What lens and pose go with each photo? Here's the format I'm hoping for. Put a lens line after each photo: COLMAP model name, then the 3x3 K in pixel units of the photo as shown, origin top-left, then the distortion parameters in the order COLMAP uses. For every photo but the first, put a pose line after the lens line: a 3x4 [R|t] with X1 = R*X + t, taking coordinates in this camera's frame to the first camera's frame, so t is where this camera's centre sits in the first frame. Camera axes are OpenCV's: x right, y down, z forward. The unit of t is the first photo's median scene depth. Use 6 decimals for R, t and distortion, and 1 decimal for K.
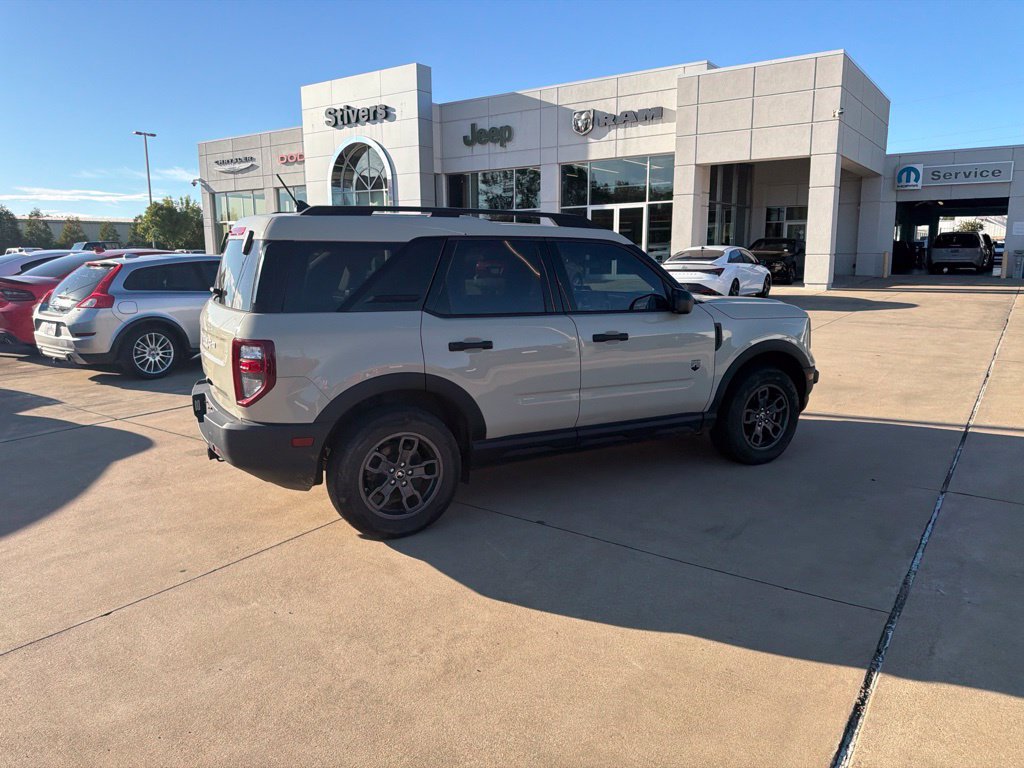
lens RADIAL K [[724.9, 0, 507.7], [0, 724.9, 376.0], [0, 0, 1]] dist [0.030550, -0.035436]
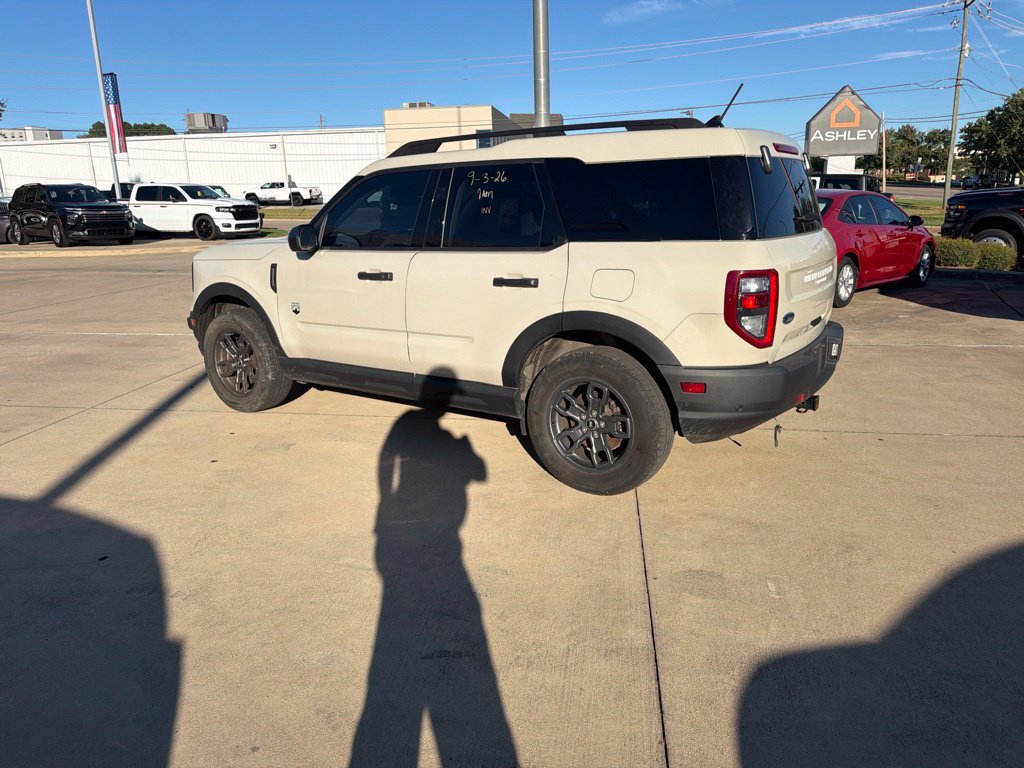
lens RADIAL K [[724.9, 0, 505.5], [0, 724.9, 378.1], [0, 0, 1]] dist [0.030550, -0.035436]
pose [[-0.456749, -0.203504, 0.866006, -0.198963], [0.177160, 0.933176, 0.312726, -0.053362], [-0.871777, 0.296258, -0.390174, 0.332046]]
